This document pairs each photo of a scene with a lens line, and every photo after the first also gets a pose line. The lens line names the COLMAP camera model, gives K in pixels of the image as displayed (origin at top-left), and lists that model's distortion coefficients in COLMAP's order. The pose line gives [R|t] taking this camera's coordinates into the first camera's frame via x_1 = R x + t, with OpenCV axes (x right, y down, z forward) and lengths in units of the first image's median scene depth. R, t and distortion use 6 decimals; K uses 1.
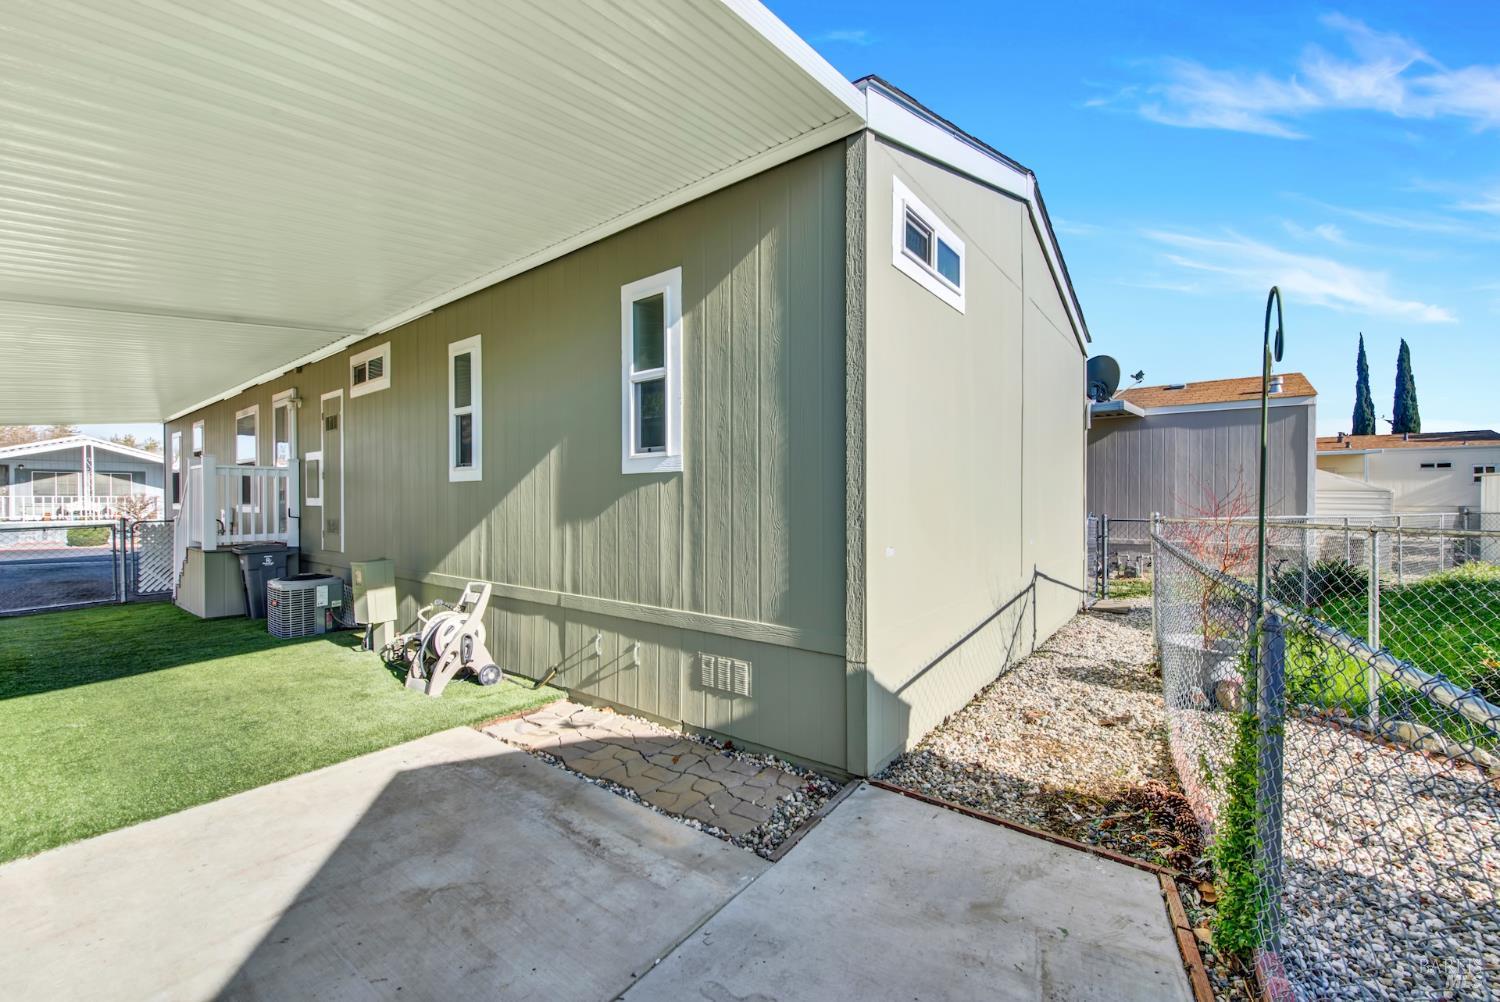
lens RADIAL K [[593.9, 0, 758.0], [0, 593.9, 503.7], [0, 0, 1]] dist [-0.000930, -0.000998]
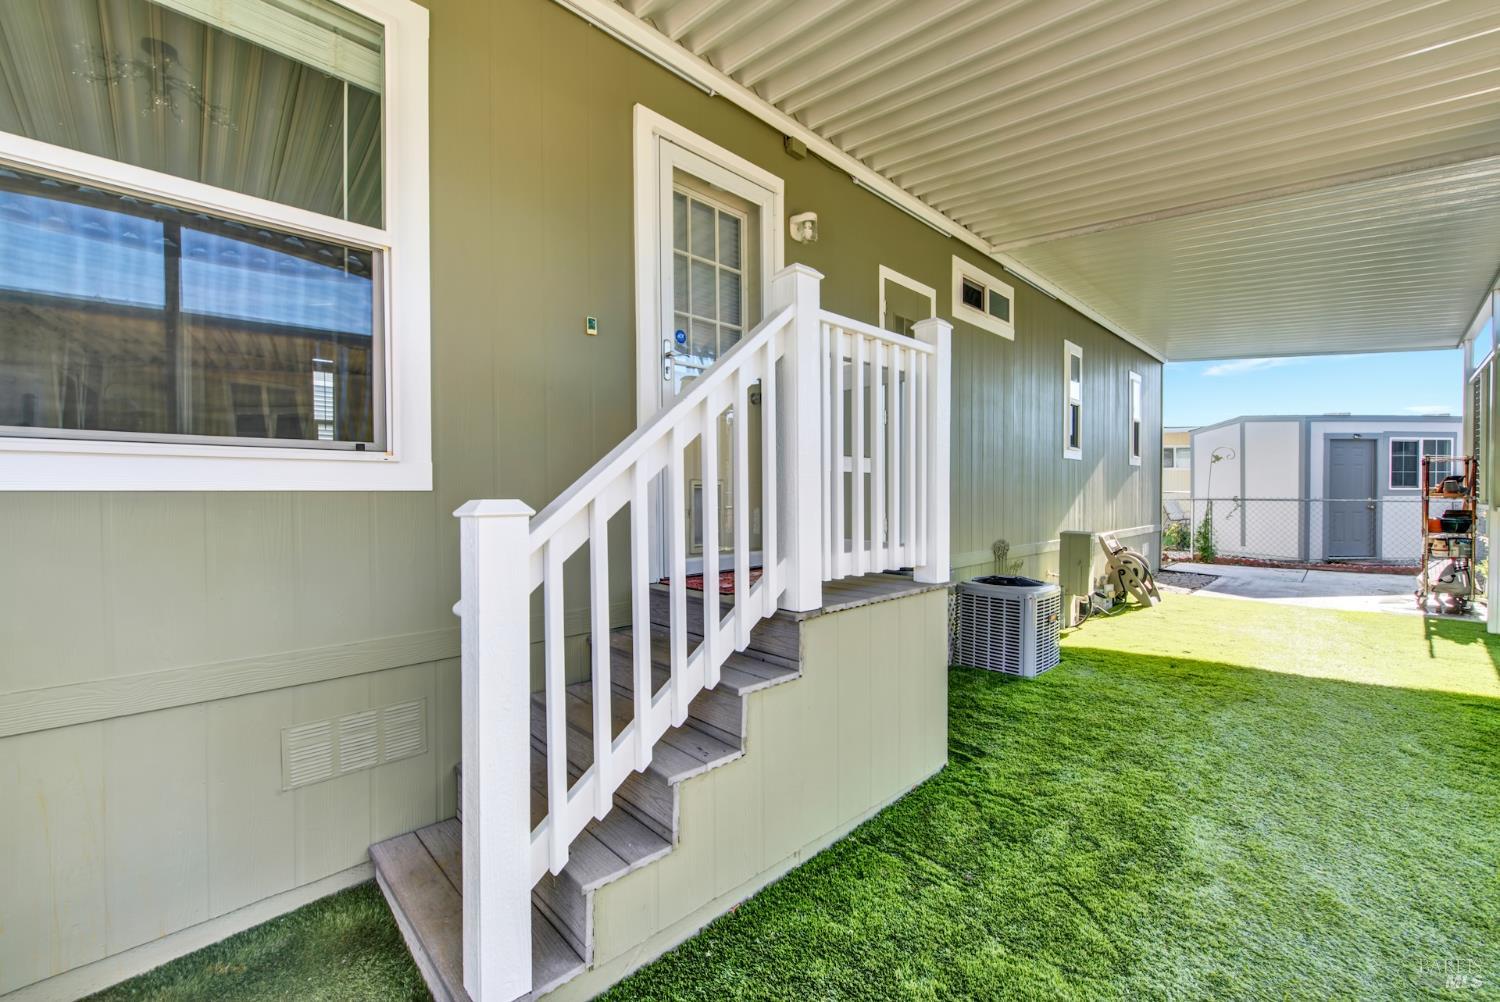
lens RADIAL K [[593.9, 0, 758.0], [0, 593.9, 503.7], [0, 0, 1]] dist [-0.000930, -0.000998]
pose [[0.166424, -0.014785, 0.985943, -2.079377], [0.008625, 0.999871, 0.013538, 0.037504], [-0.986017, 0.006251, 0.166530, 1.653515]]
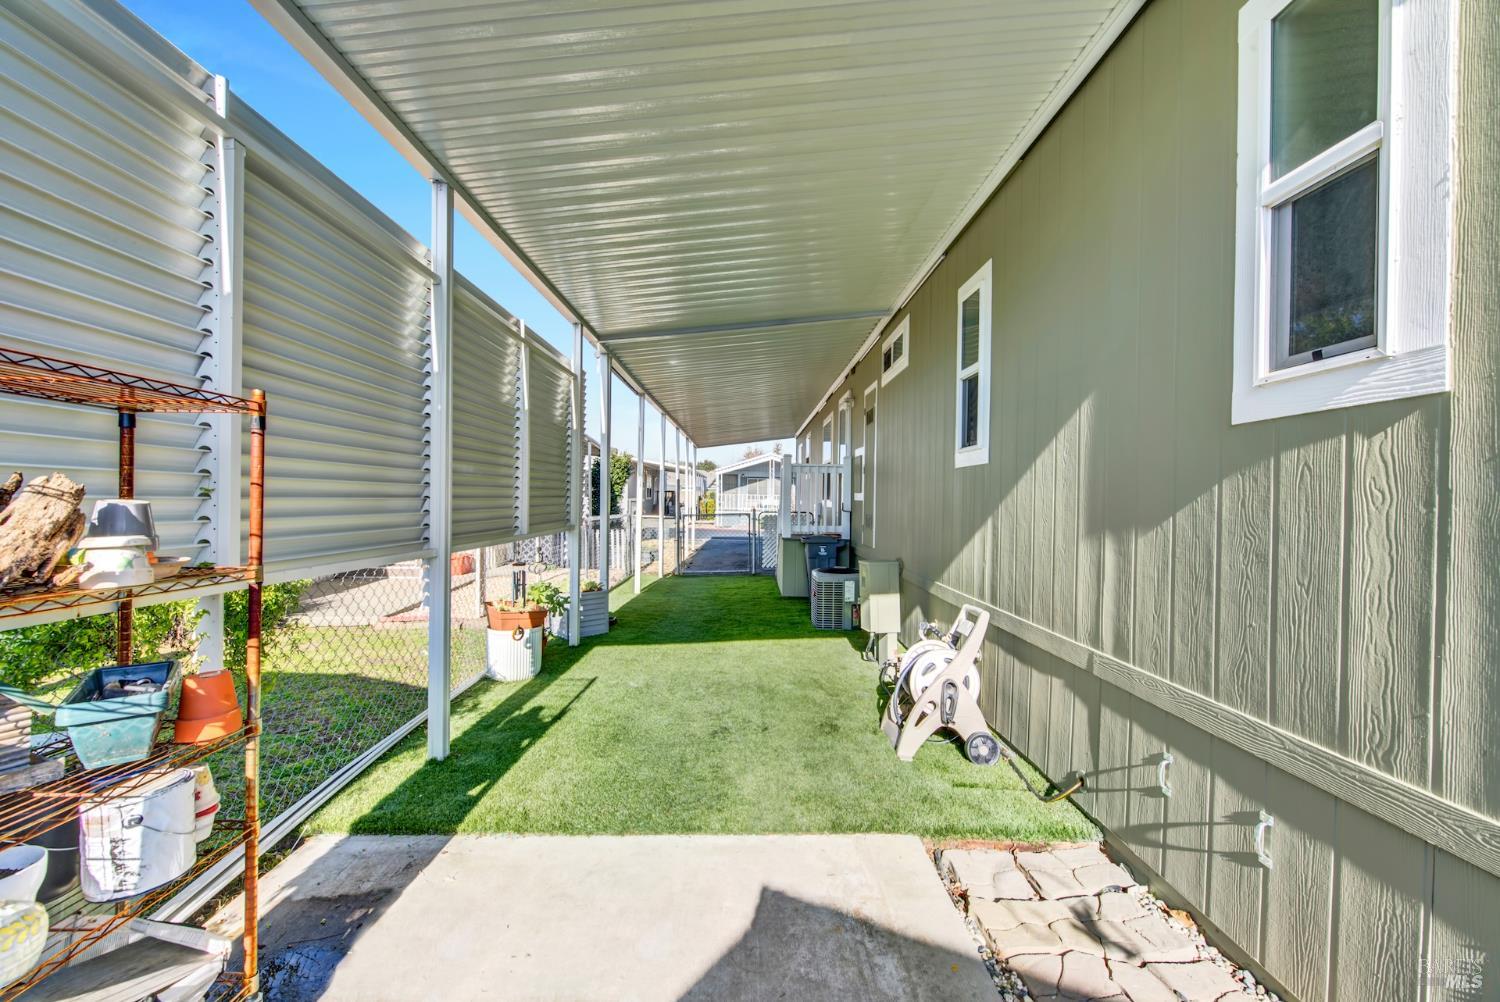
lens RADIAL K [[593.9, 0, 758.0], [0, 593.9, 503.7], [0, 0, 1]] dist [-0.000930, -0.000998]
pose [[0.618516, 0.014871, -0.785631, -0.083720], [-0.018675, 0.999817, 0.004223, 0.012937], [0.785550, 0.012060, 0.618680, 0.381144]]
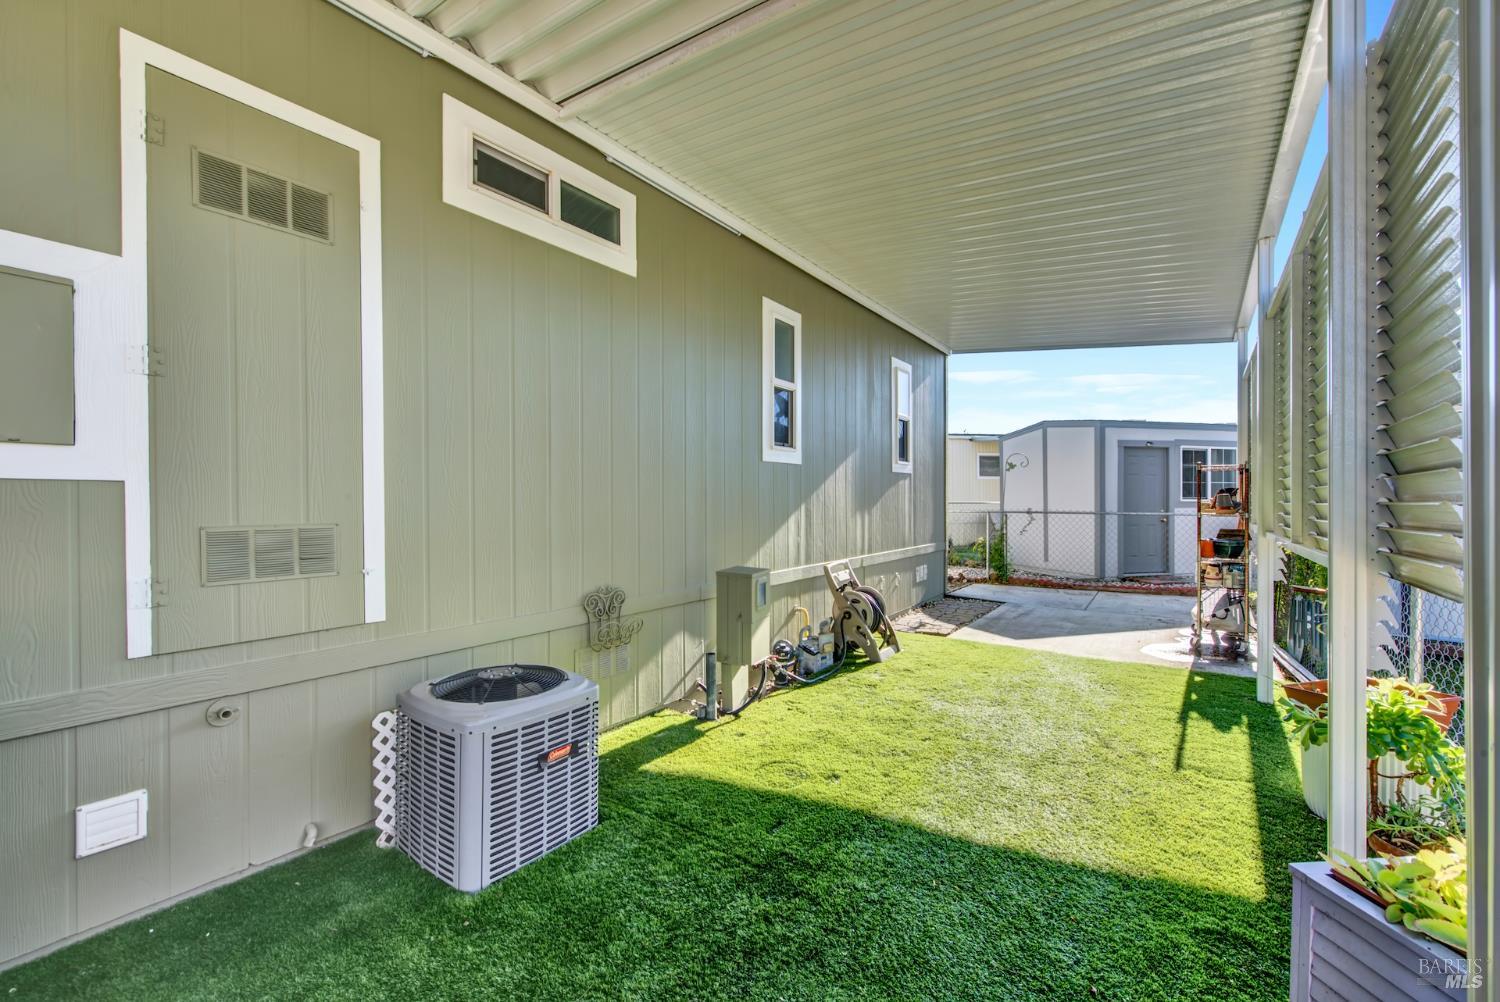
lens RADIAL K [[595.1, 0, 758.9], [0, 595.1, 502.0], [0, 0, 1]] dist [0.001804, -0.000032]
pose [[-0.005543, -0.001684, 0.999983, -1.598713], [0.007606, 0.999970, 0.001726, 0.023370], [-0.999956, 0.007615, -0.005530, 1.198305]]
